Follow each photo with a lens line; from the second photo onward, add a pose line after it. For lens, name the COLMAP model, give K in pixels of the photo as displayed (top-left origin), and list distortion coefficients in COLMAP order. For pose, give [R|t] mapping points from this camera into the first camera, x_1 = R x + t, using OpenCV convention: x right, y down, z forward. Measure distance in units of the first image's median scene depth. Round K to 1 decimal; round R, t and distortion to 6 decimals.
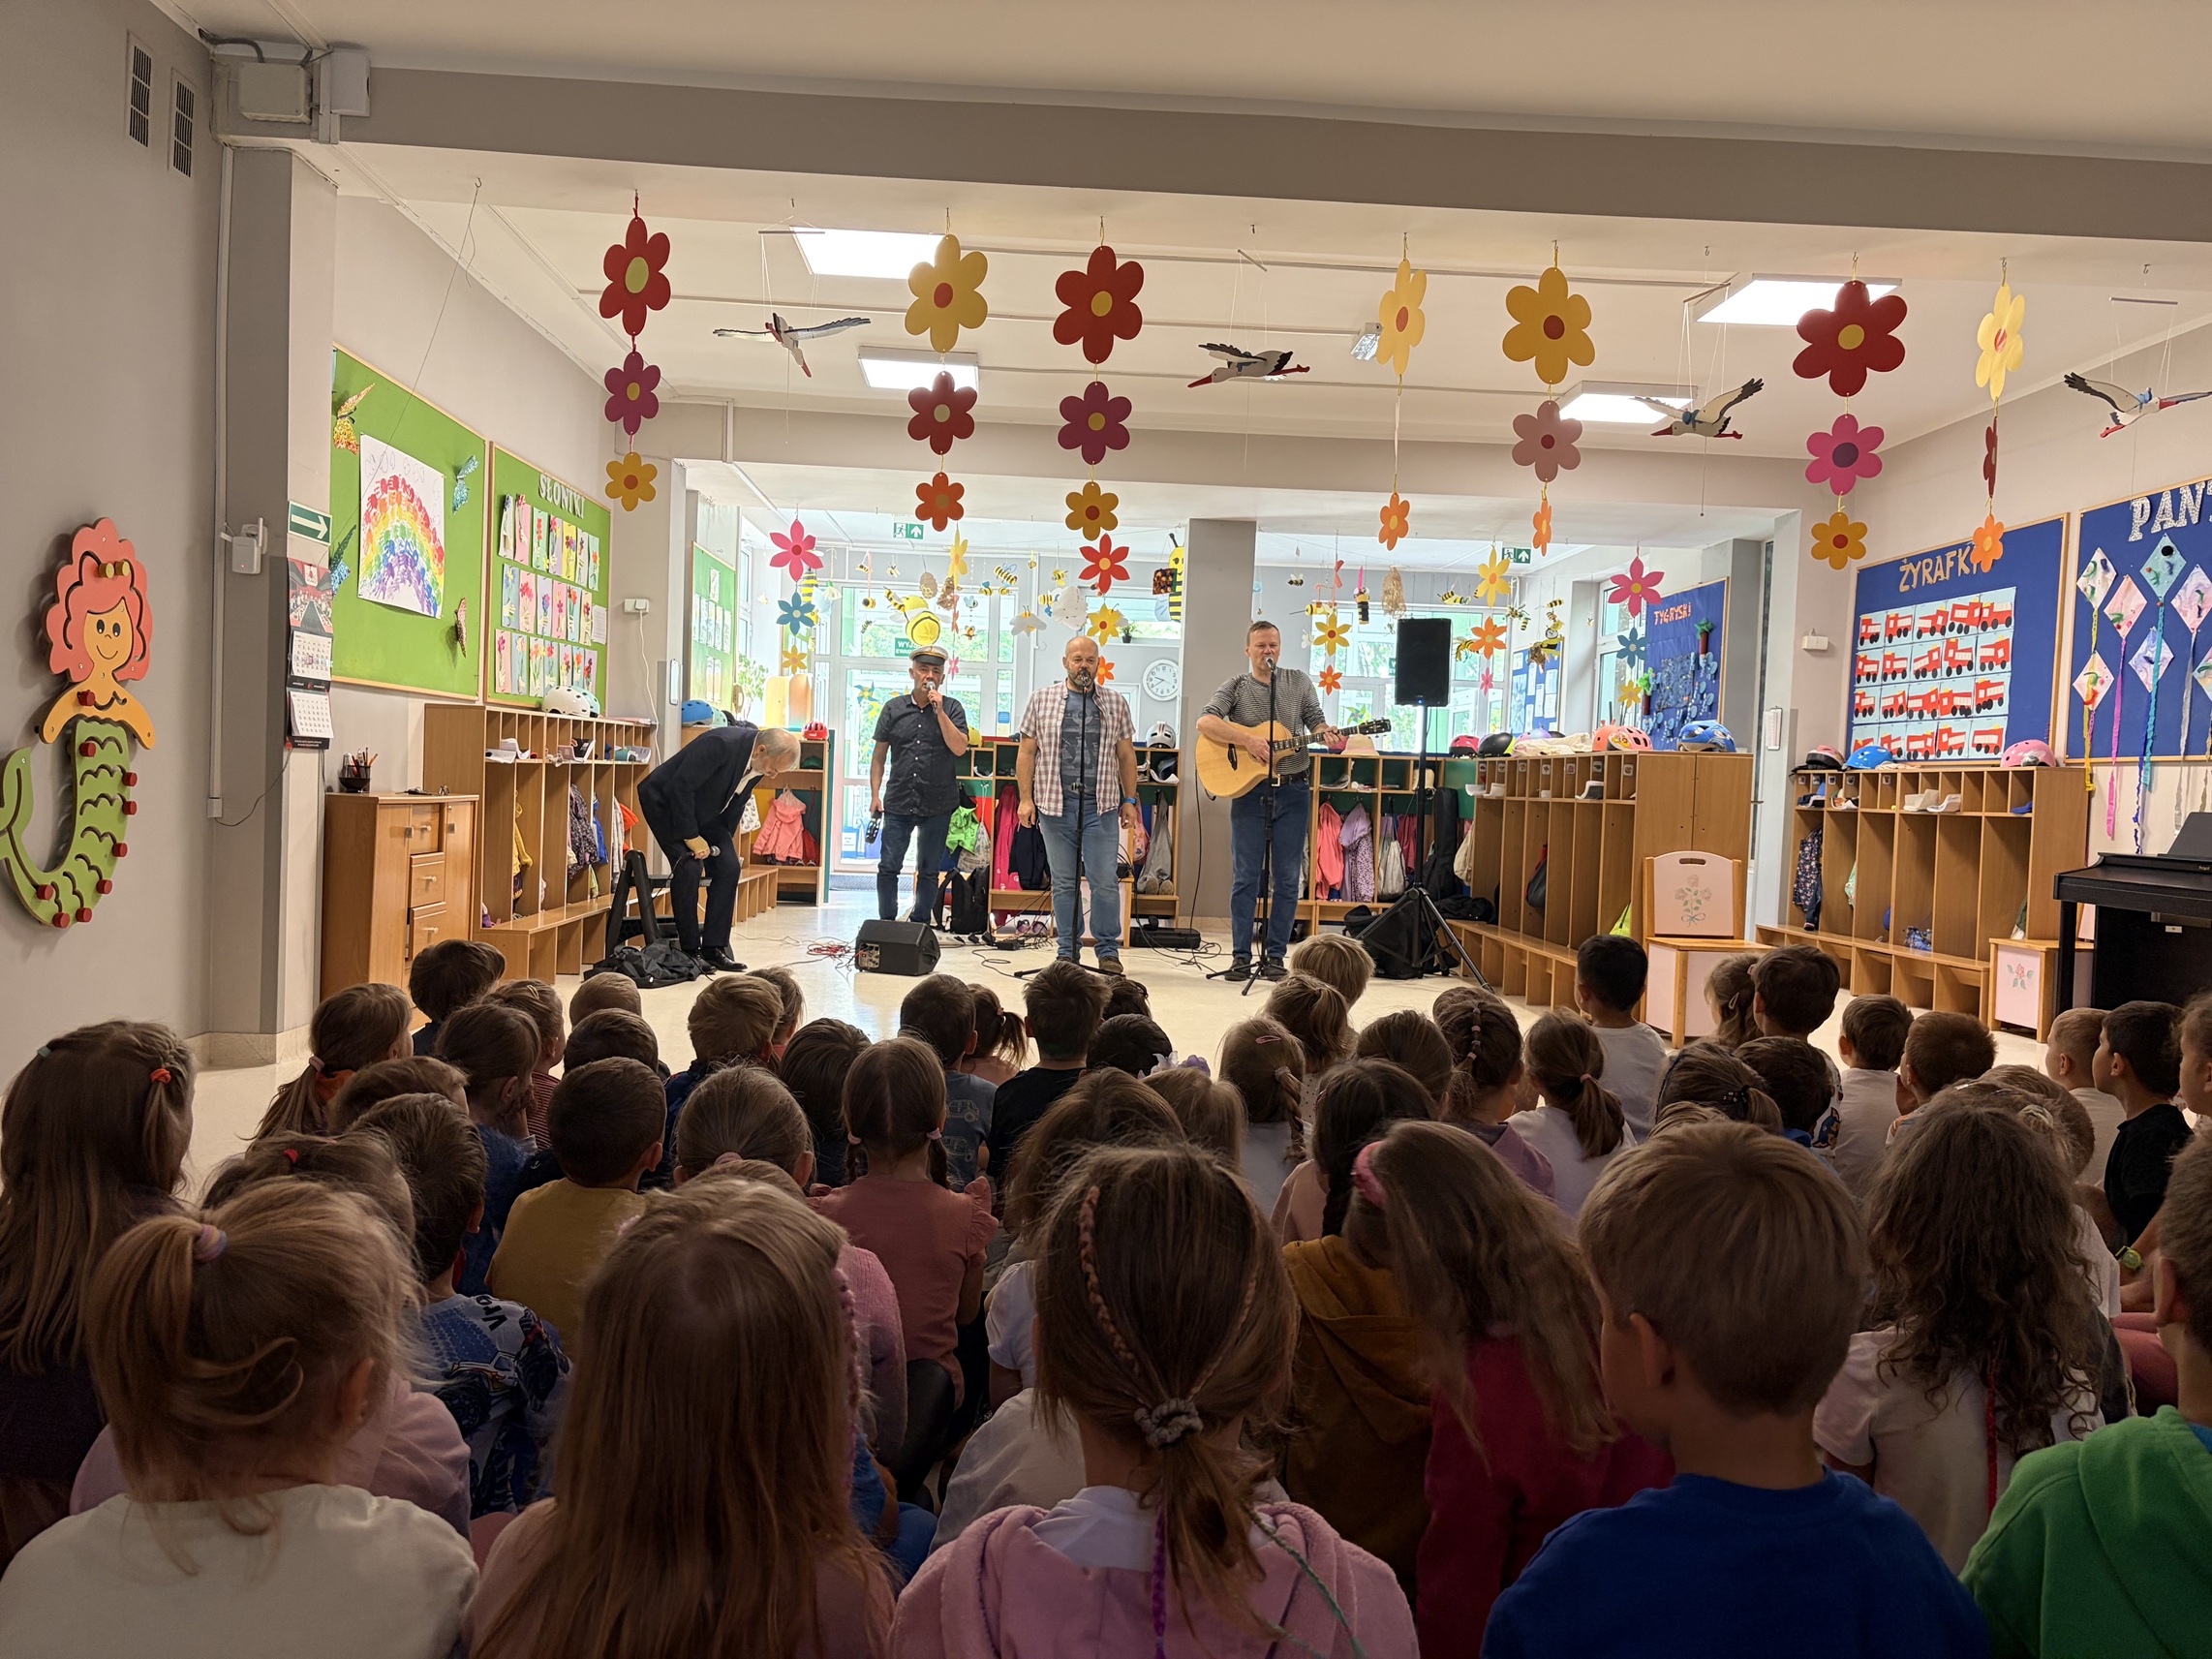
lens RADIAL K [[1654.2, 0, 1105.9], [0, 1654.2, 859.6], [0, 0, 1]] dist [0.037678, -0.040227]
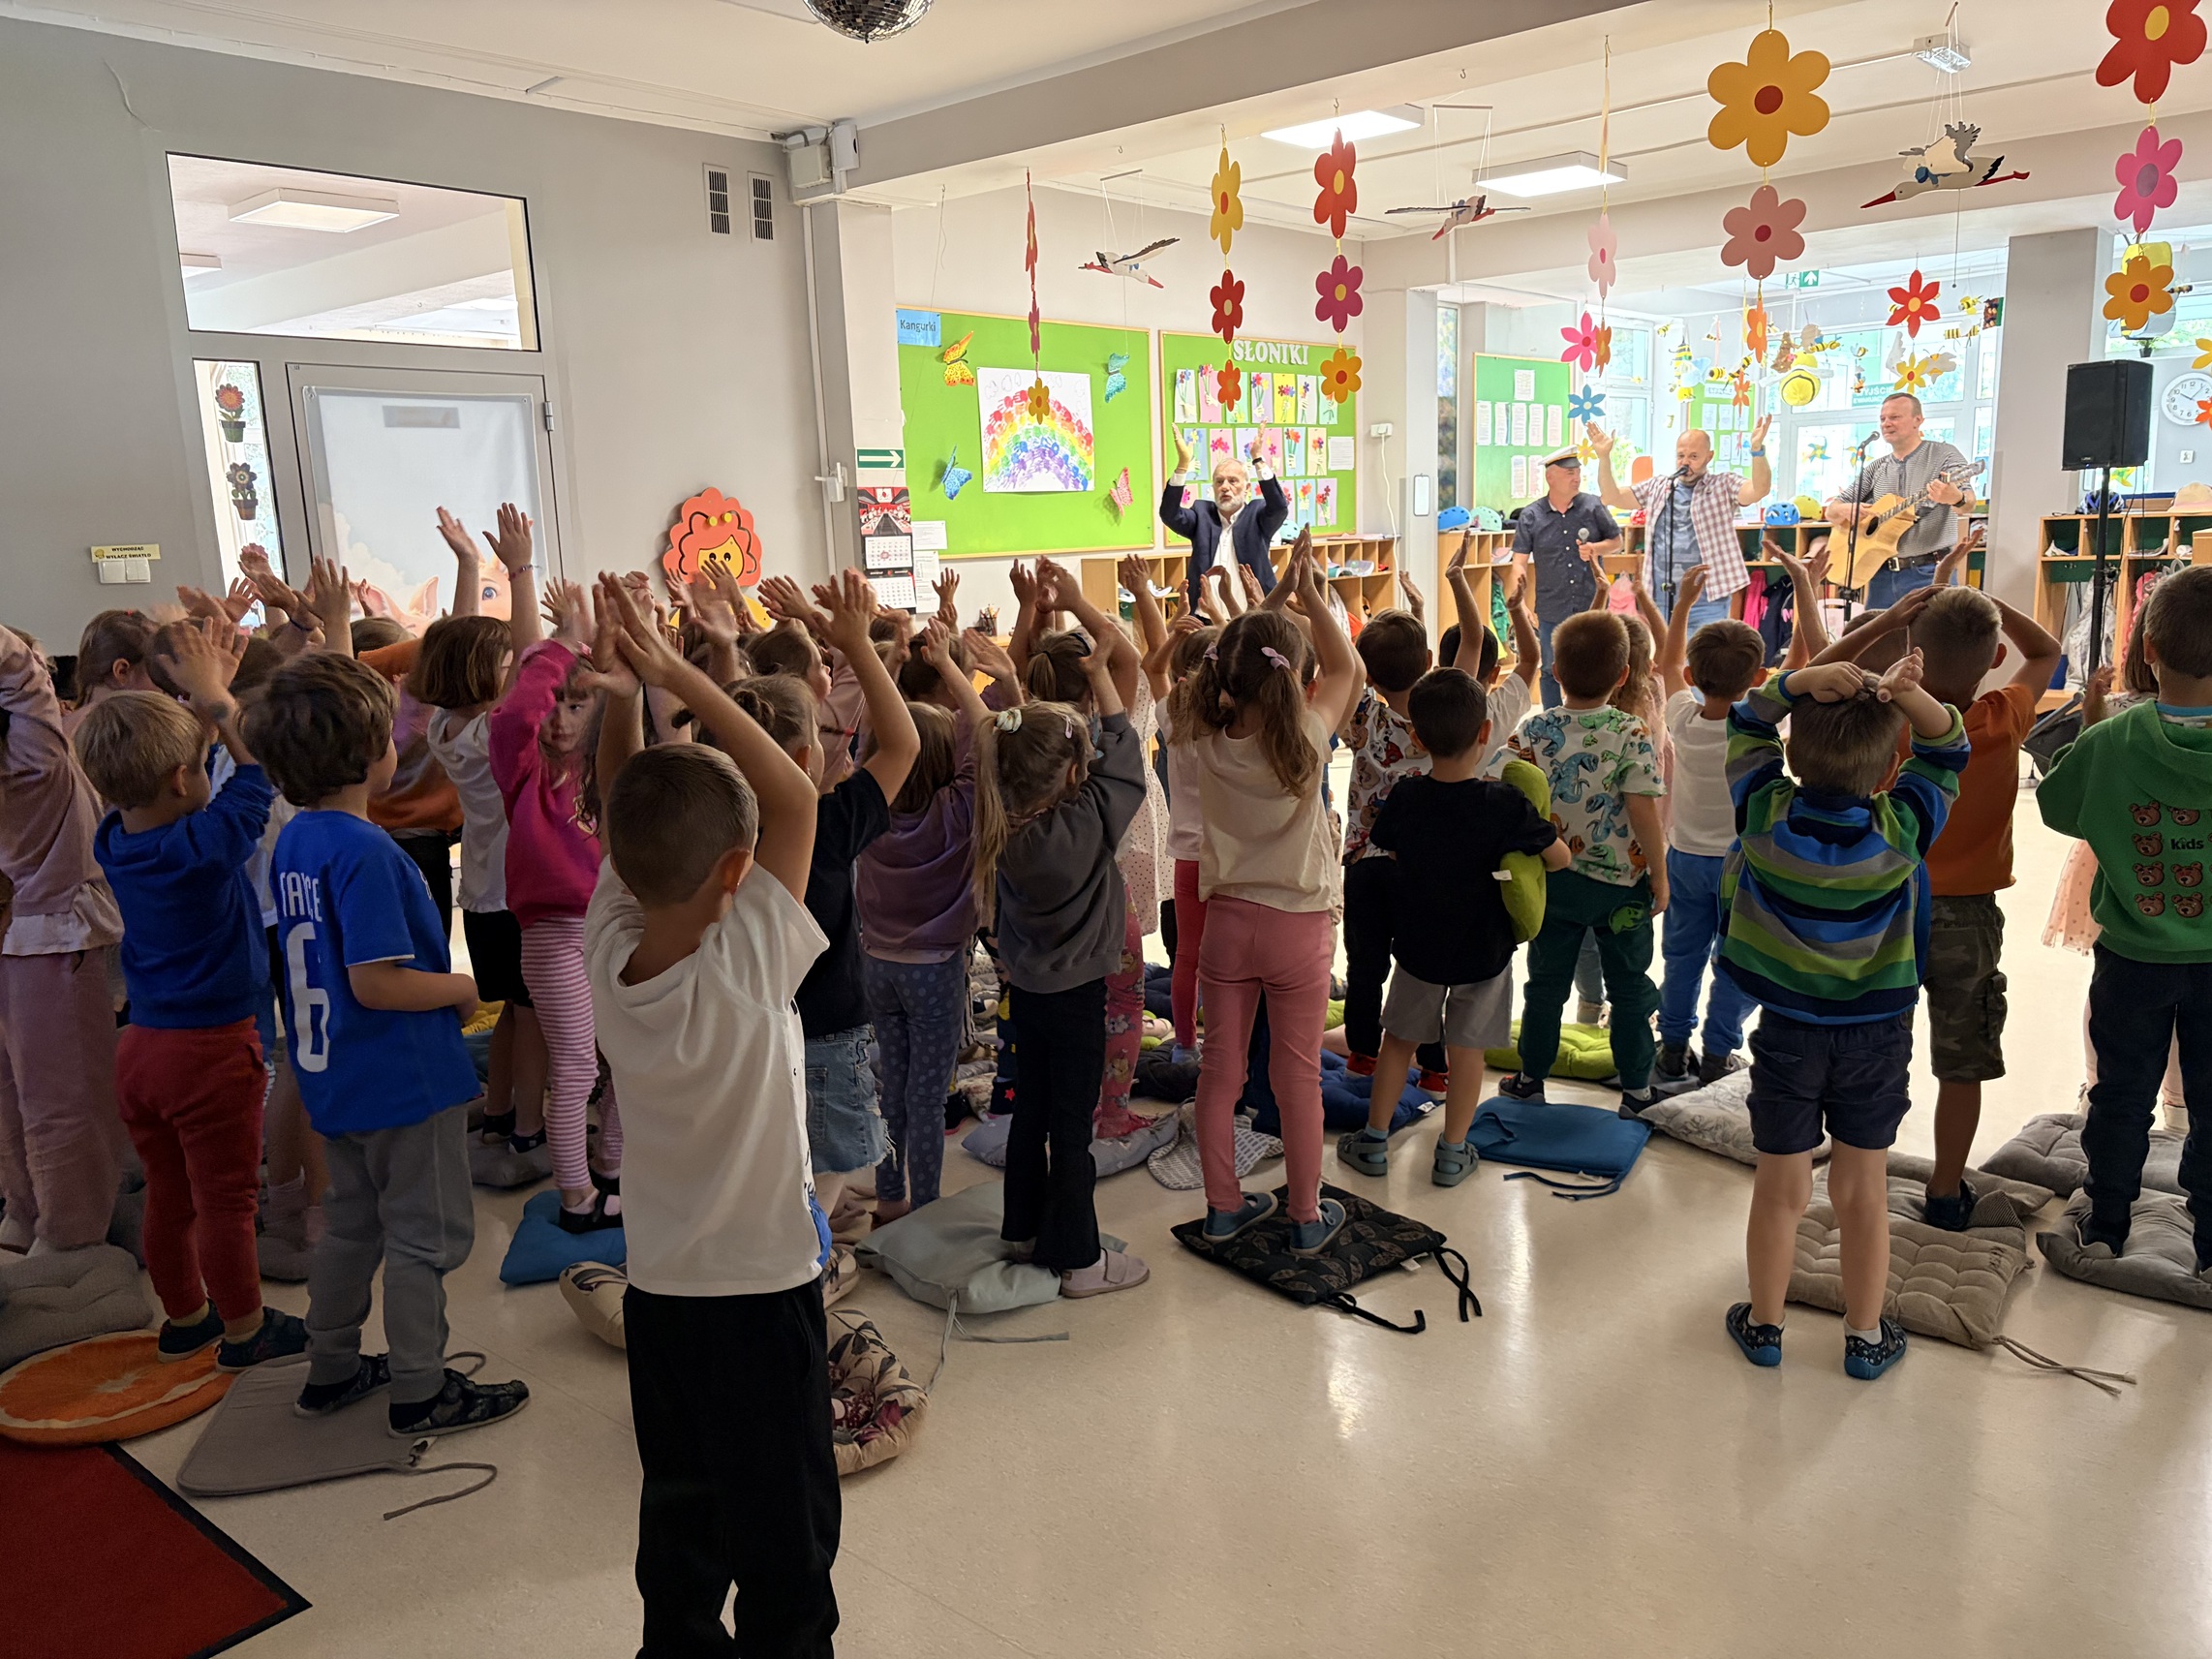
lens RADIAL K [[1694.4, 0, 1096.6], [0, 1694.4, 822.4], [0, 0, 1]] dist [0.069236, -0.106745]
pose [[0.731638, 0.050288, -0.679836, 0.474243], [0.034728, 0.993231, 0.110844, -0.033053], [0.680808, -0.104707, 0.724939, 0.023238]]
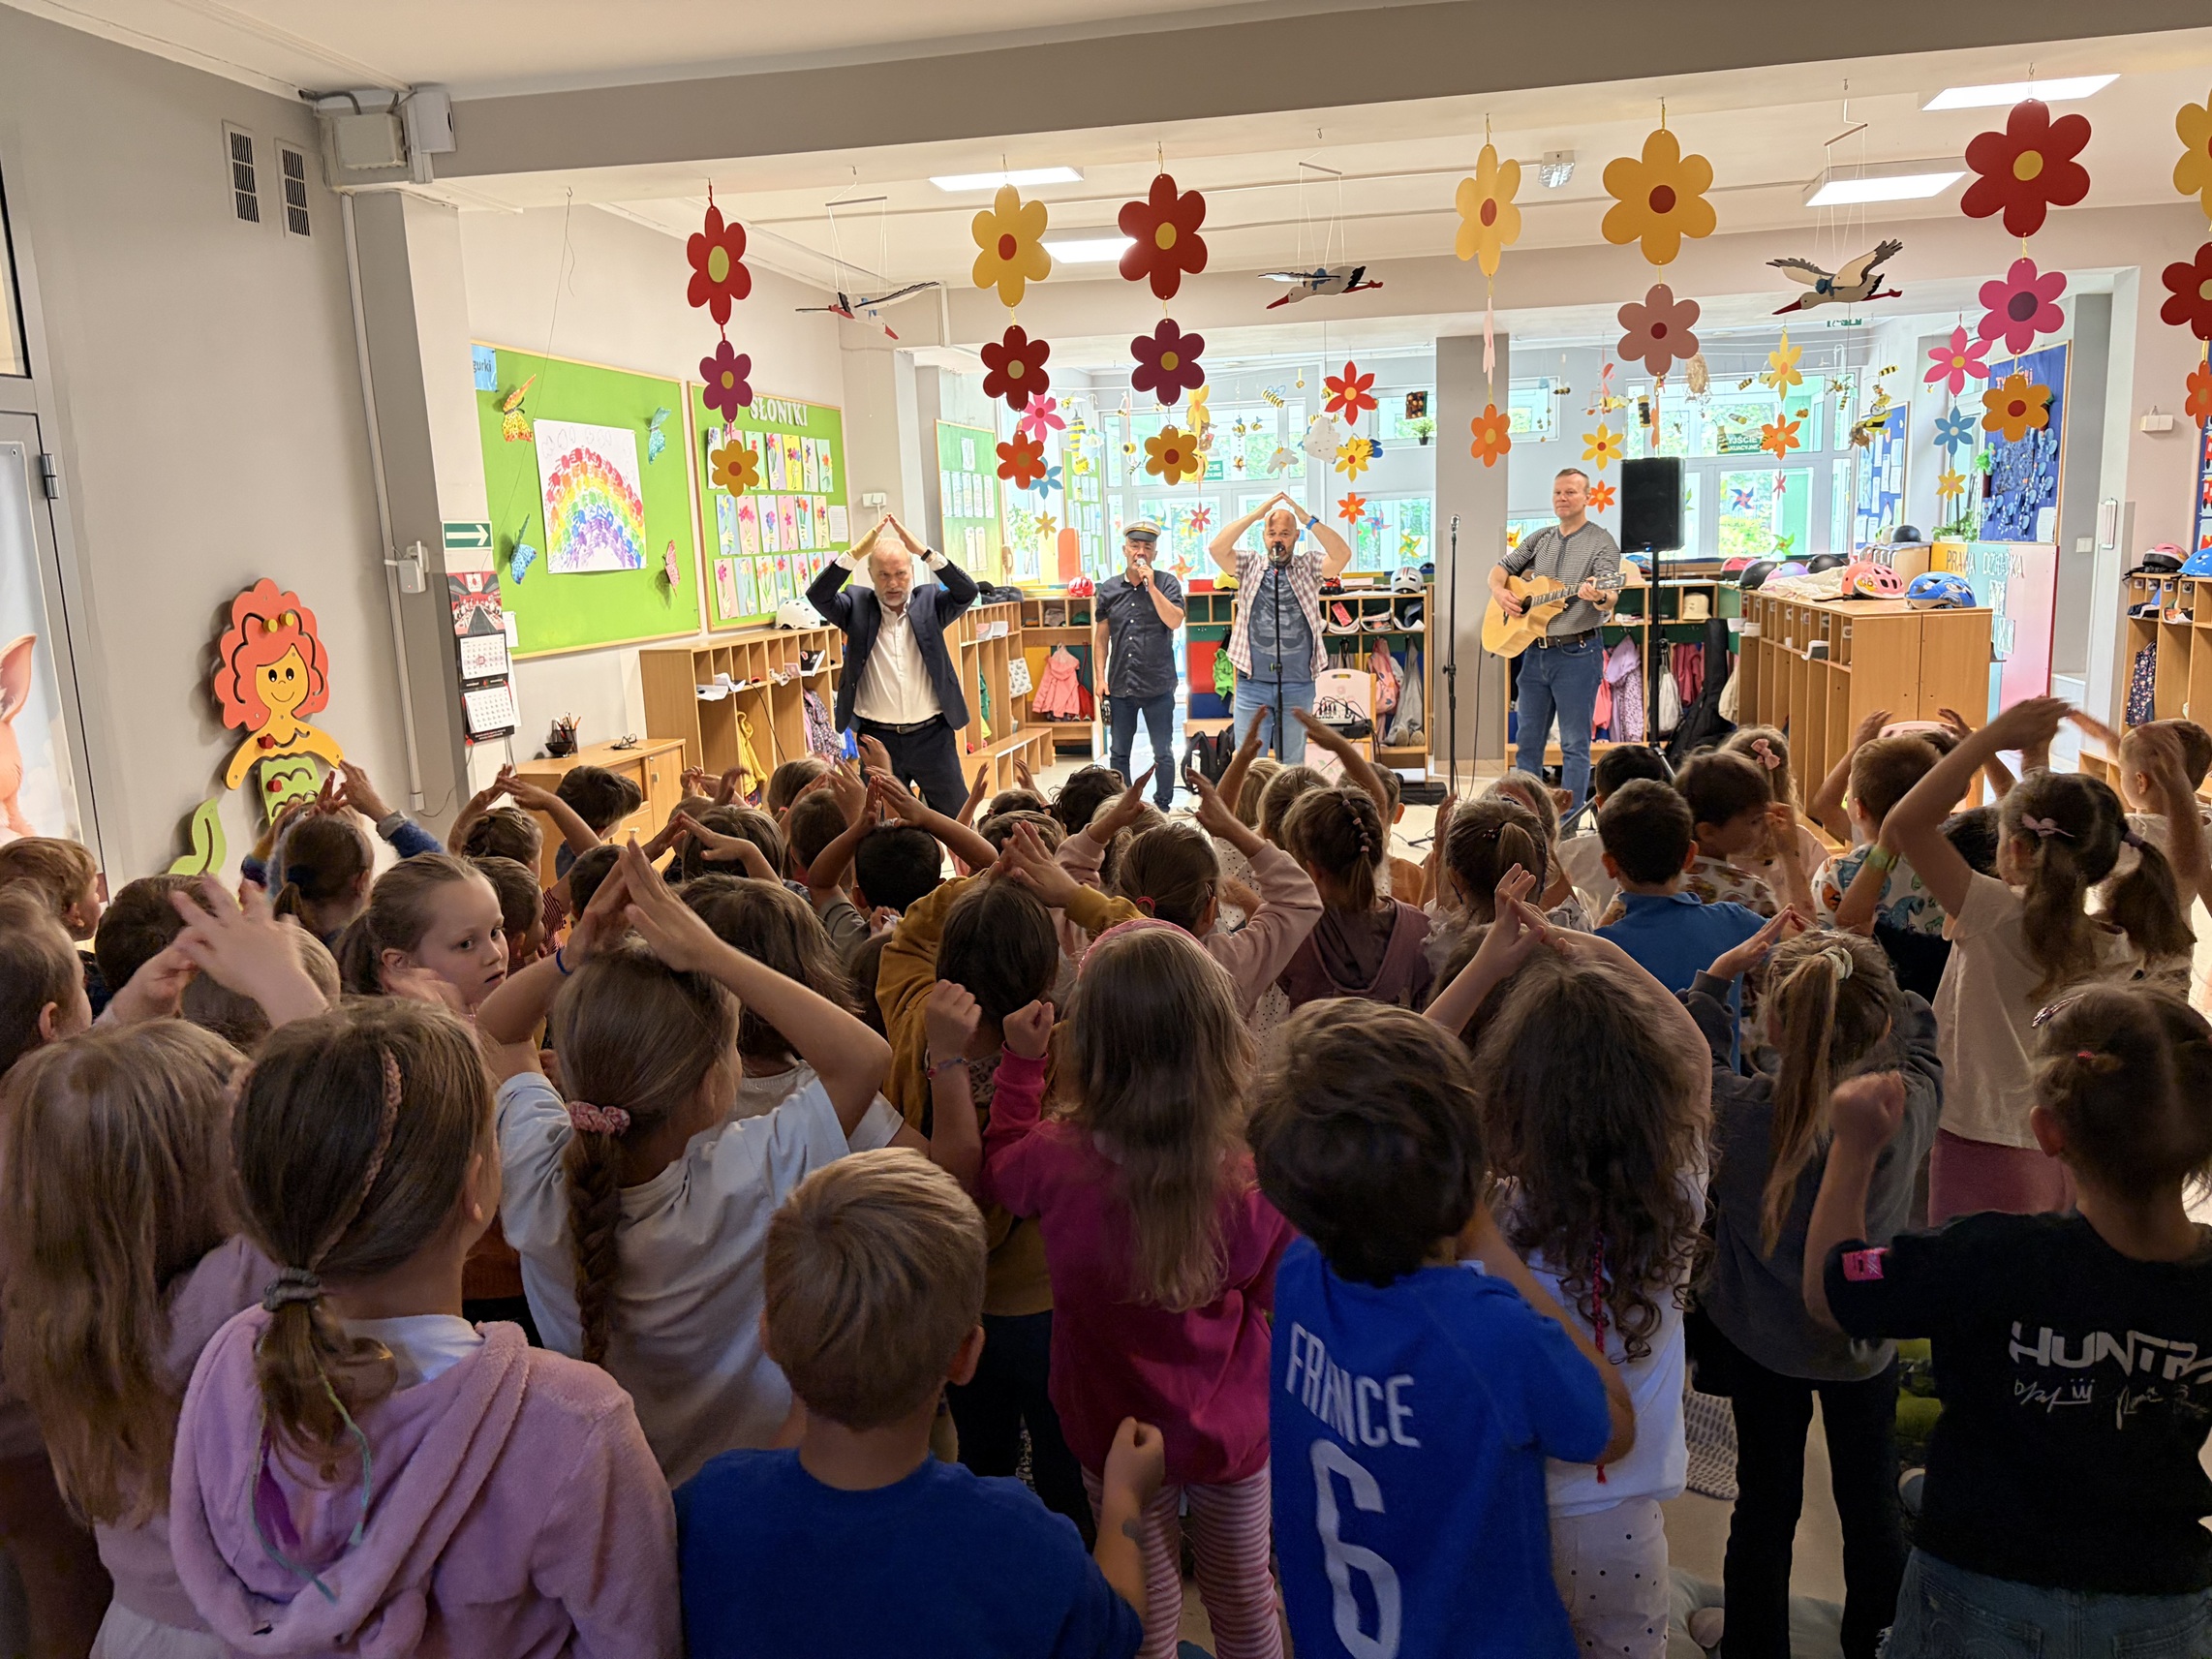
lens RADIAL K [[1670.7, 0, 1126.7], [0, 1670.7, 848.0], [0, 0, 1]] dist [0.021400, -0.005214]
pose [[0.972080, -0.036191, -0.231840, 0.134031], [0.067088, 0.989657, 0.126803, -0.077448], [0.224853, -0.138816, 0.964454, 0.006753]]
